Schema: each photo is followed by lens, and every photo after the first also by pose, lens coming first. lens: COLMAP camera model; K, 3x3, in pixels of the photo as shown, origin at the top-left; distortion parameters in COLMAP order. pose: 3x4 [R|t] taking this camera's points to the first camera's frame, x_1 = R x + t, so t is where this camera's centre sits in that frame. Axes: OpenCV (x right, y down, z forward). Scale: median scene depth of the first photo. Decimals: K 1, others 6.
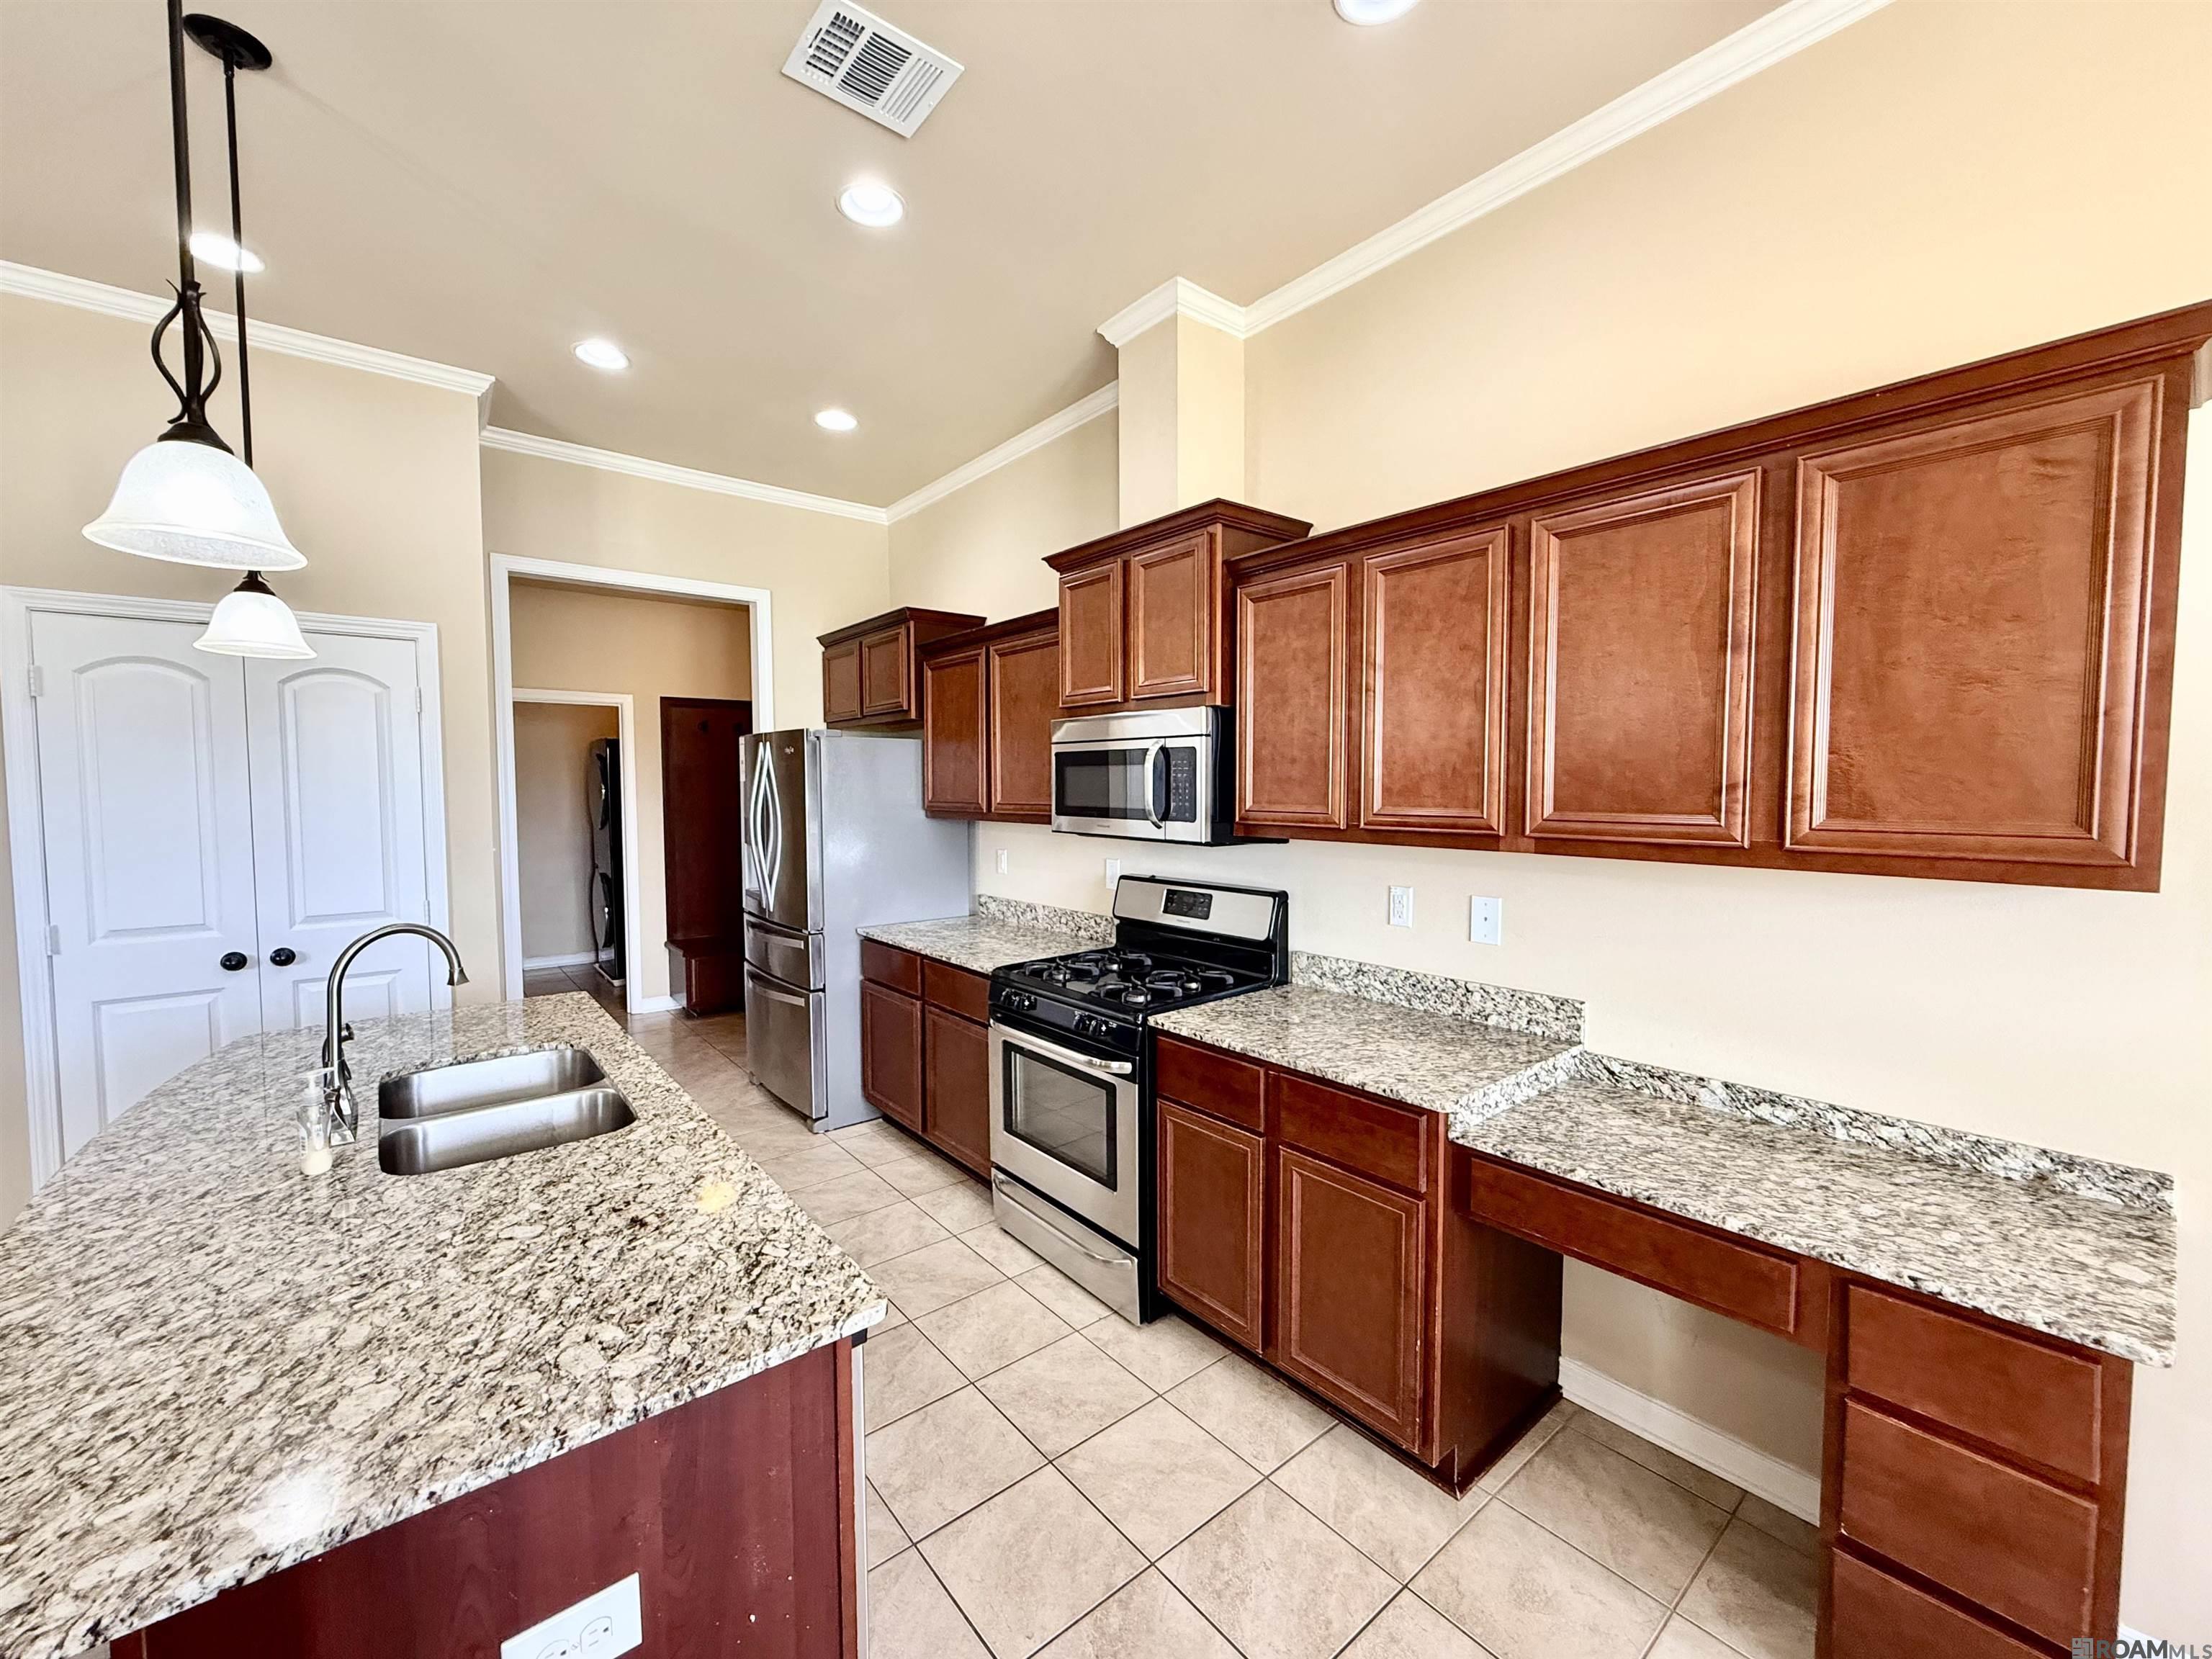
lens RADIAL K [[880.7, 0, 1099.2], [0, 880.7, 829.1], [0, 0, 1]] dist [-0.003025, -0.000202]
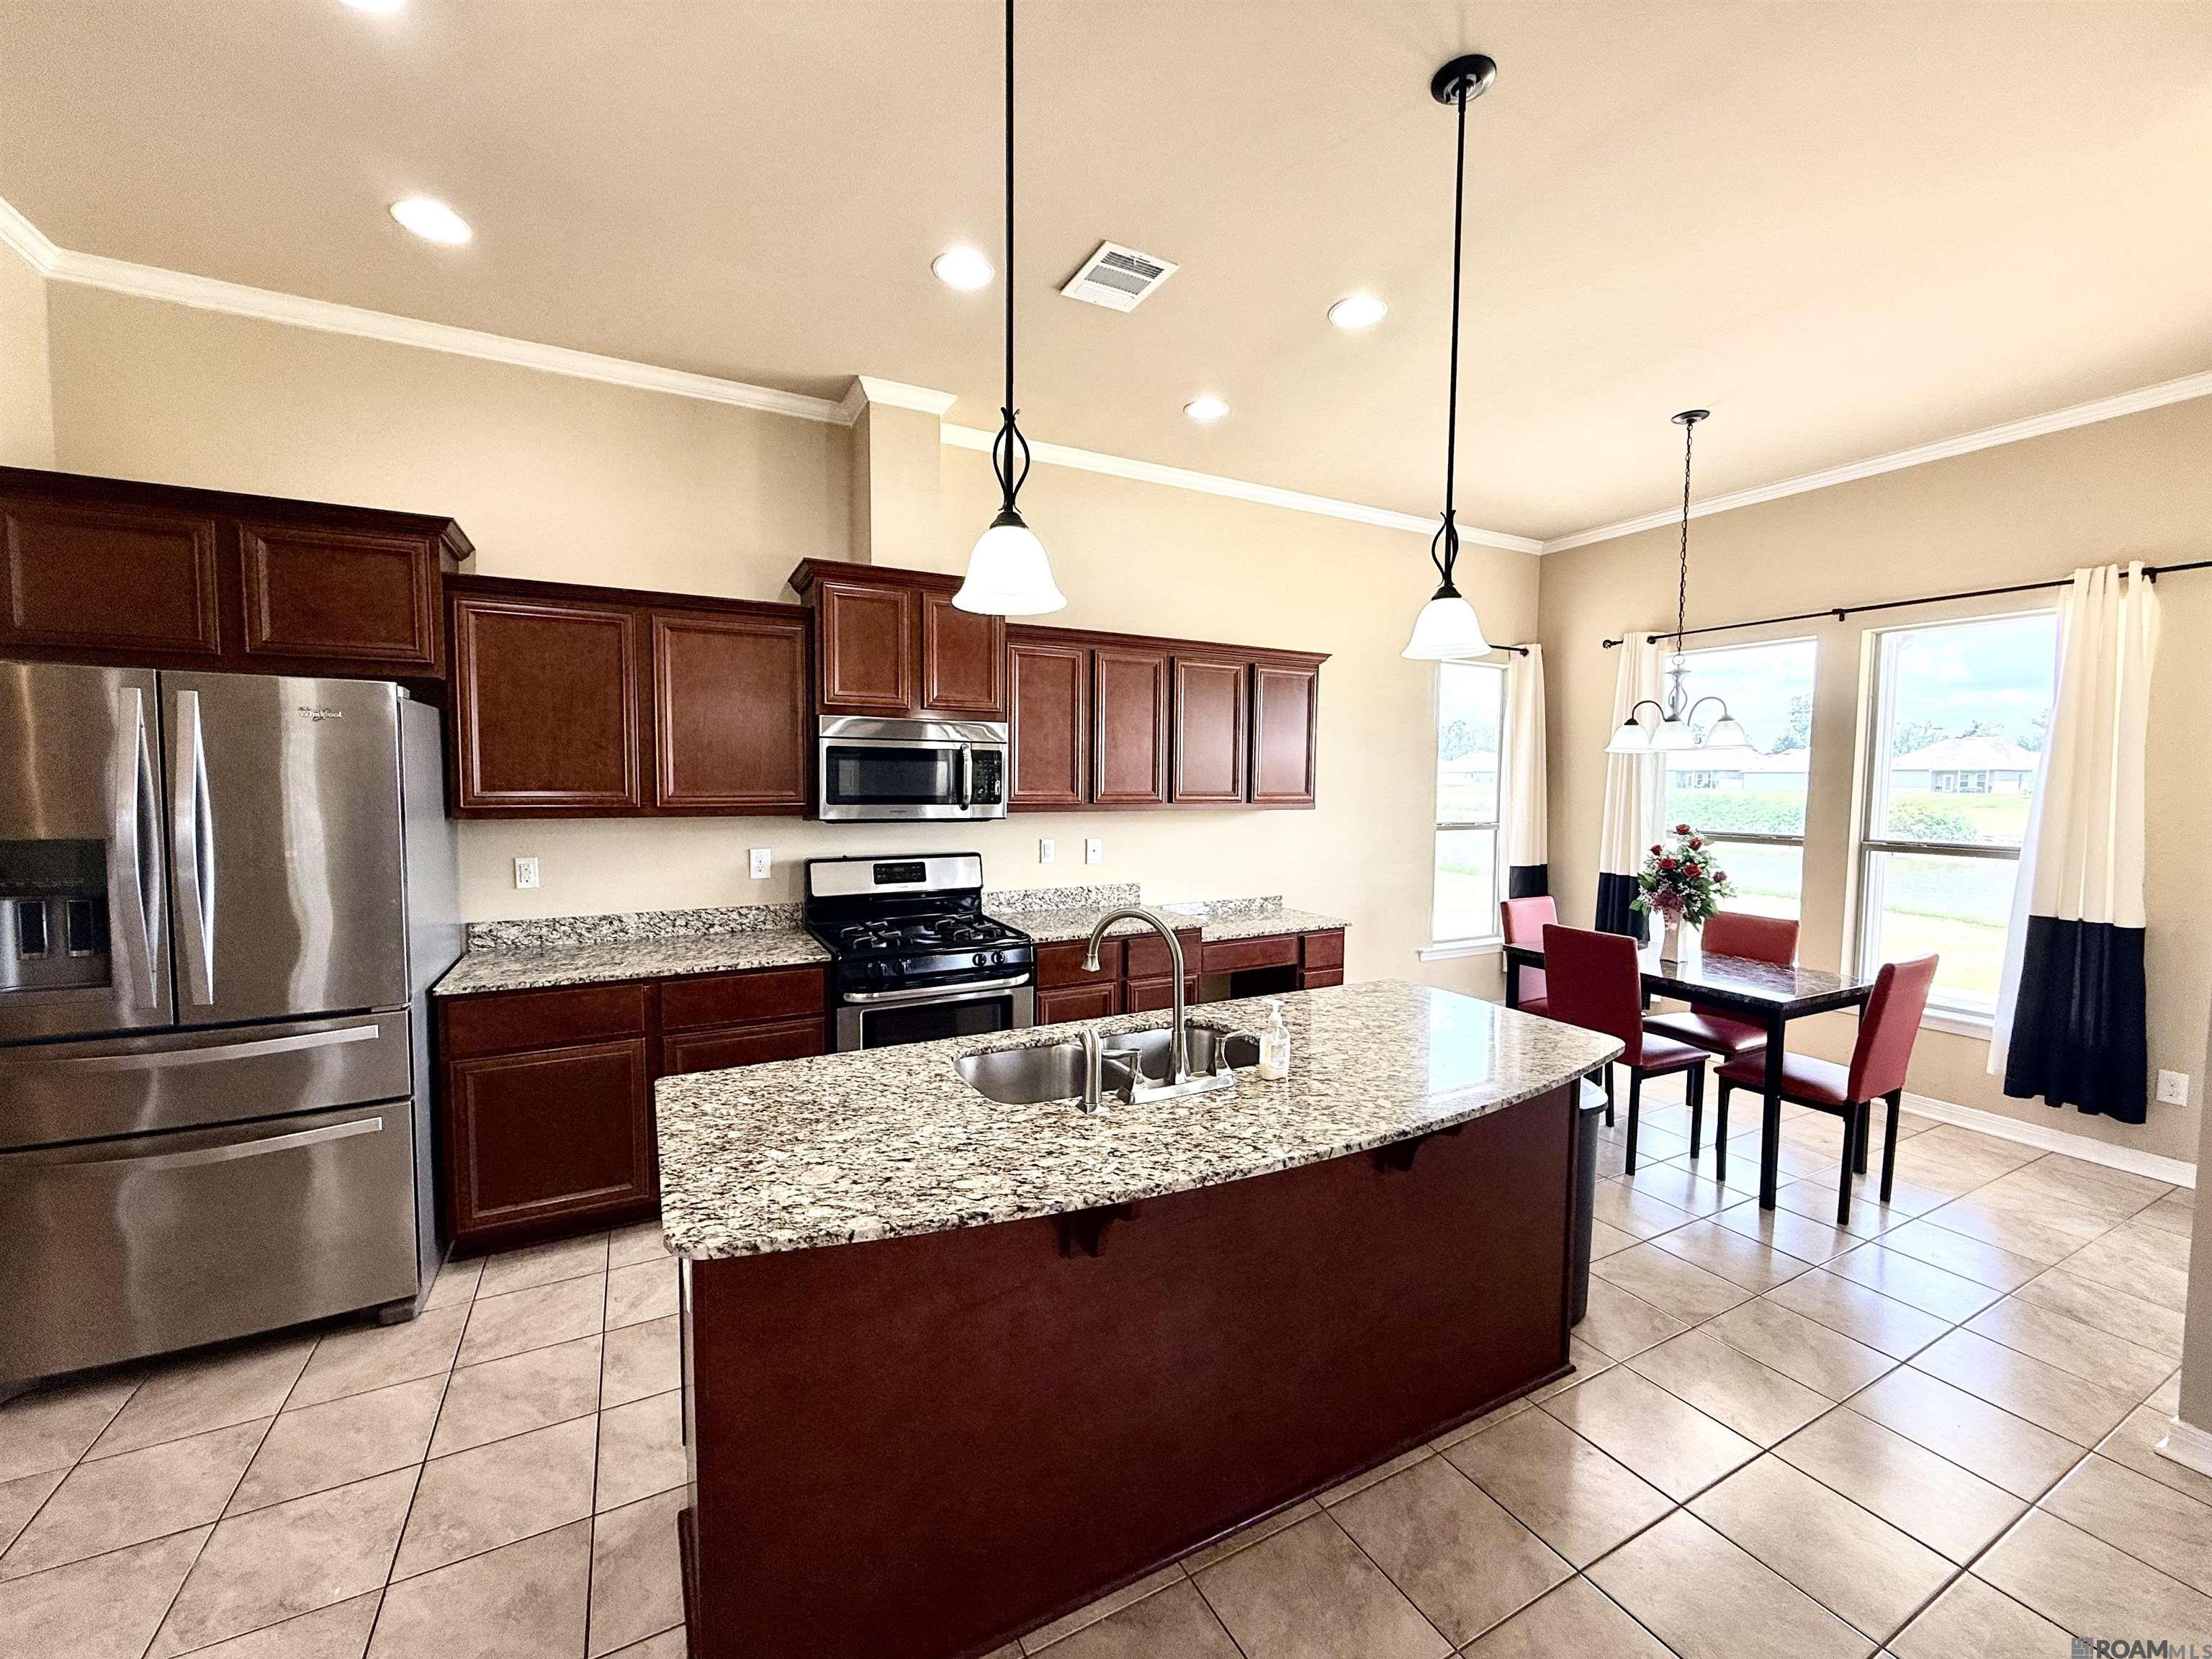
lens RADIAL K [[880.7, 0, 1099.2], [0, 880.7, 829.1], [0, 0, 1]] dist [-0.003025, -0.000202]
pose [[0.201740, -0.054725, 0.977909, -1.160990], [0.043746, 0.997945, 0.046821, -0.024846], [-0.978462, 0.033334, 0.203719, 0.518125]]
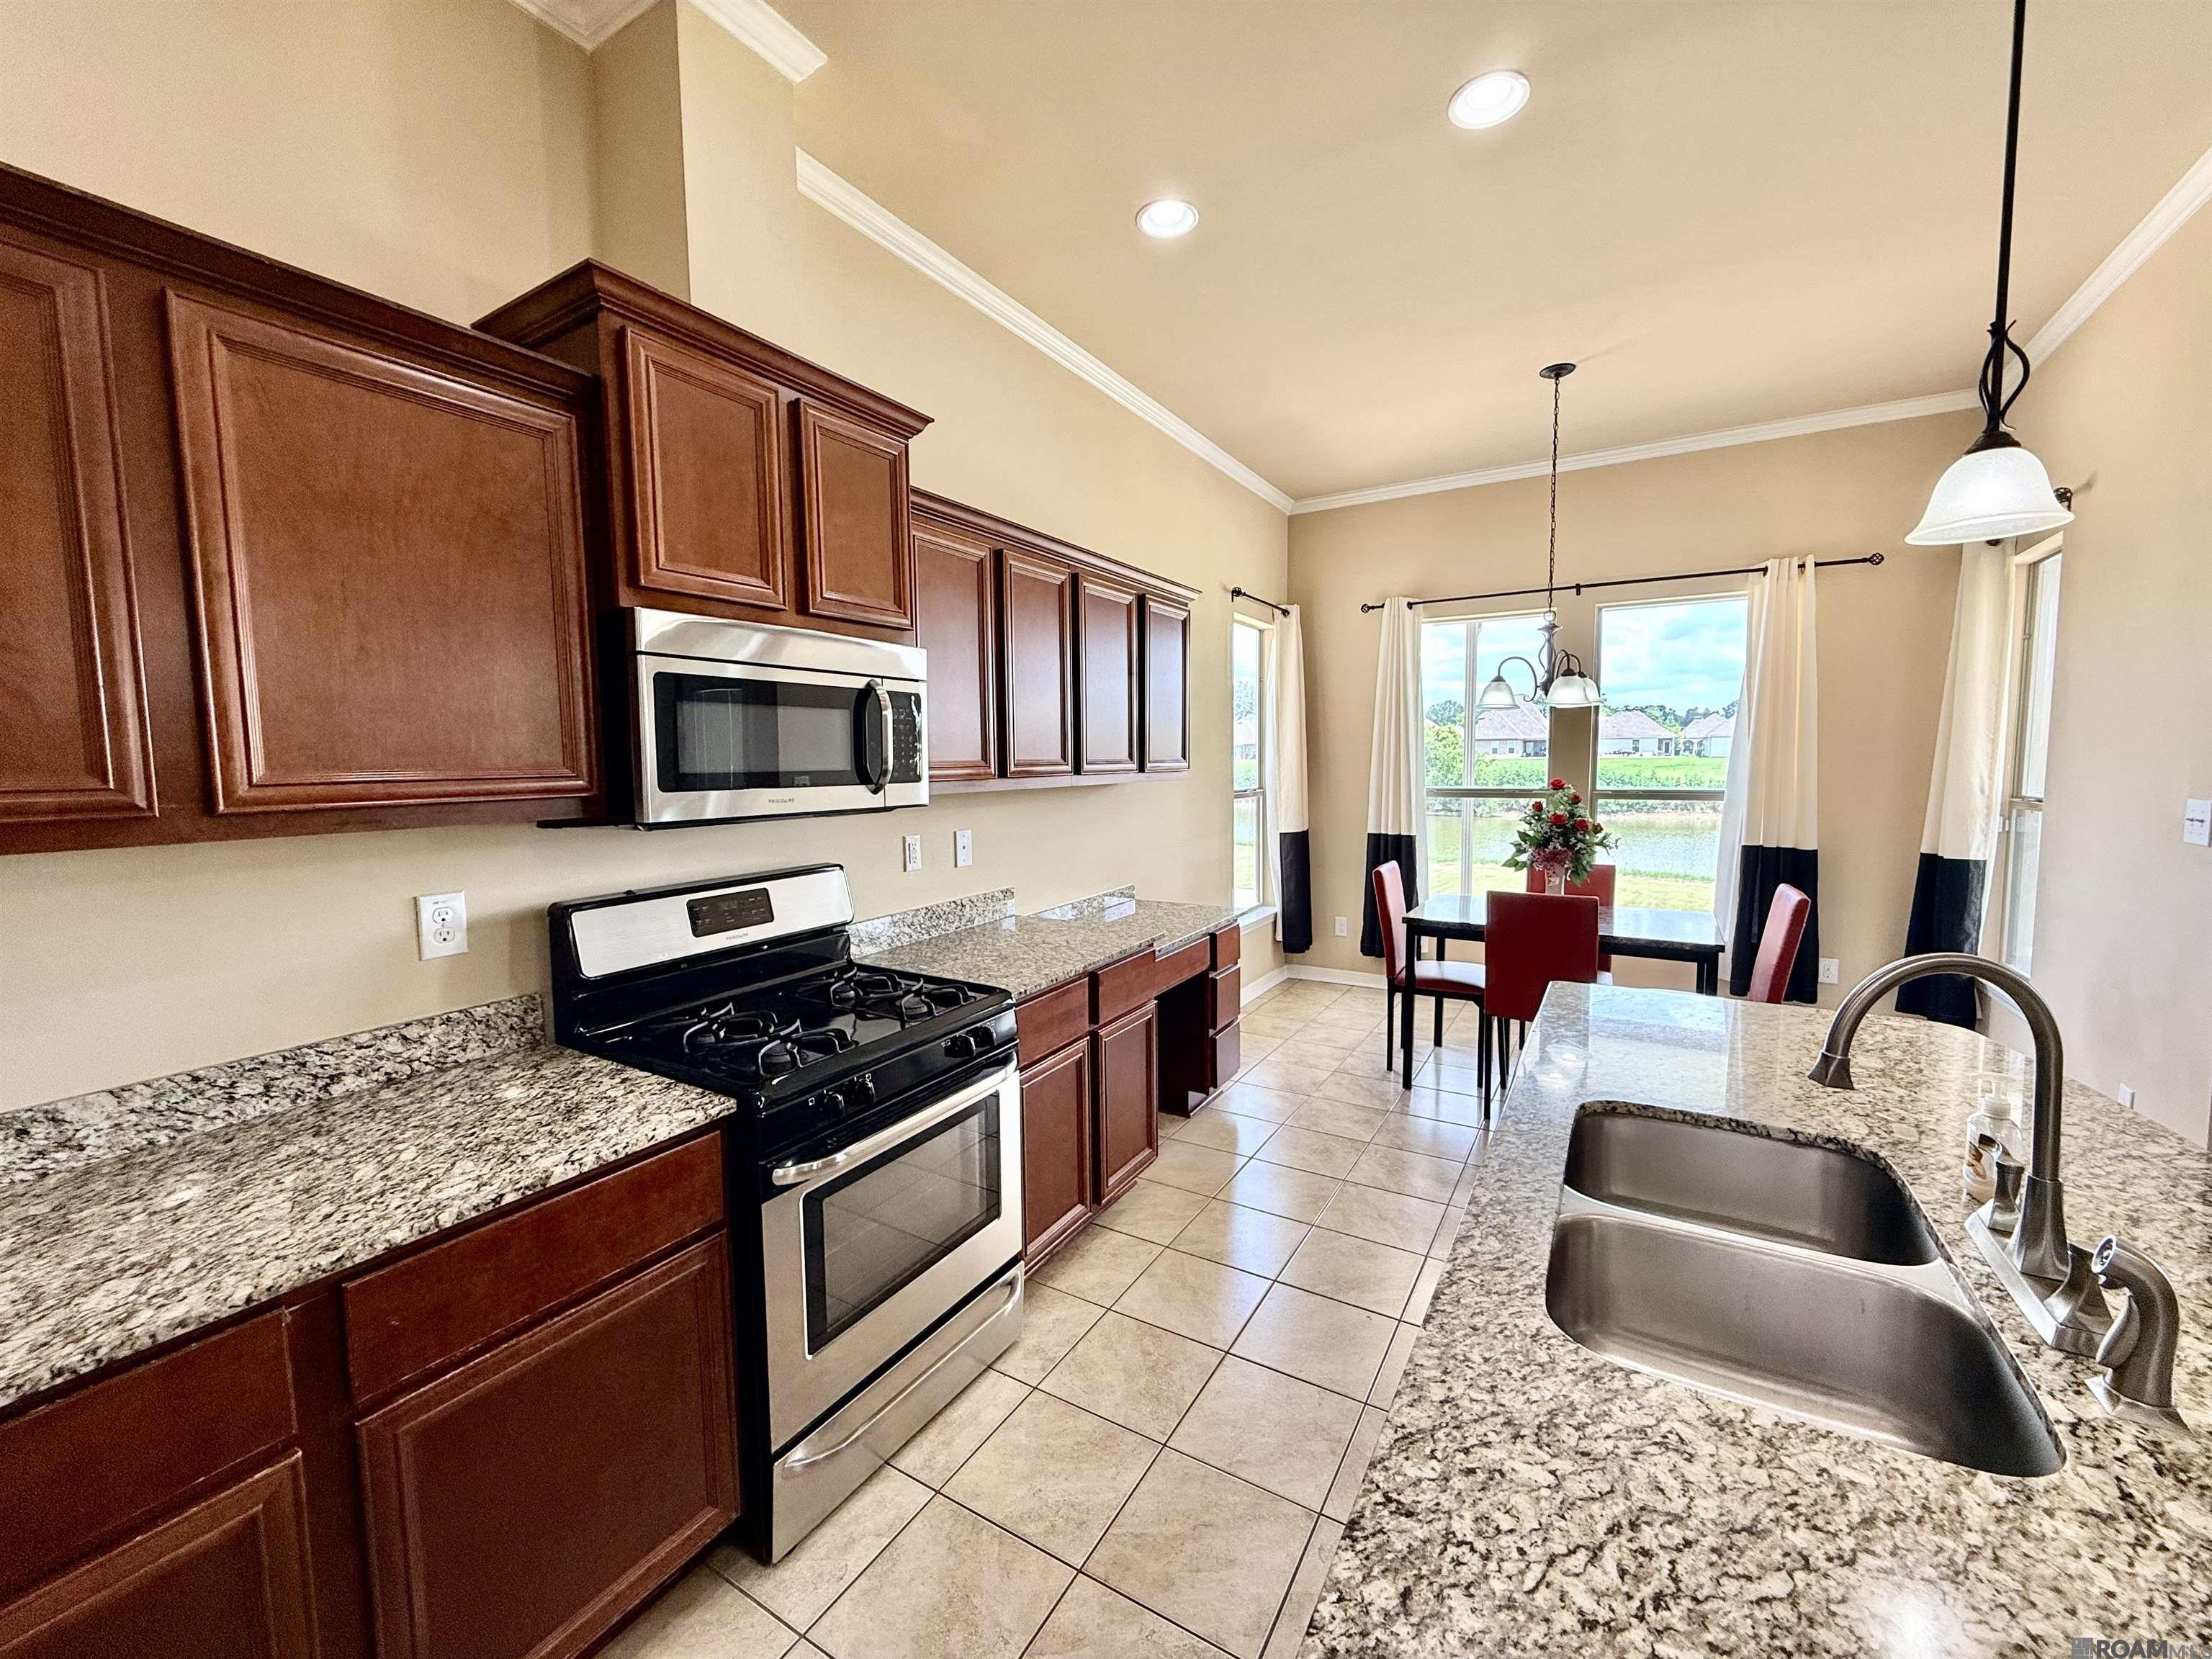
lens RADIAL K [[882.3, 0, 1099.6], [0, 882.3, 827.5], [0, 0, 1]] dist [-0.000762, 0.000937]
pose [[-0.331081, -0.071294, 0.940905, -0.712998], [0.061851, 0.993358, 0.097032, -0.033803], [-0.941573, 0.090322, -0.324472, 1.043466]]
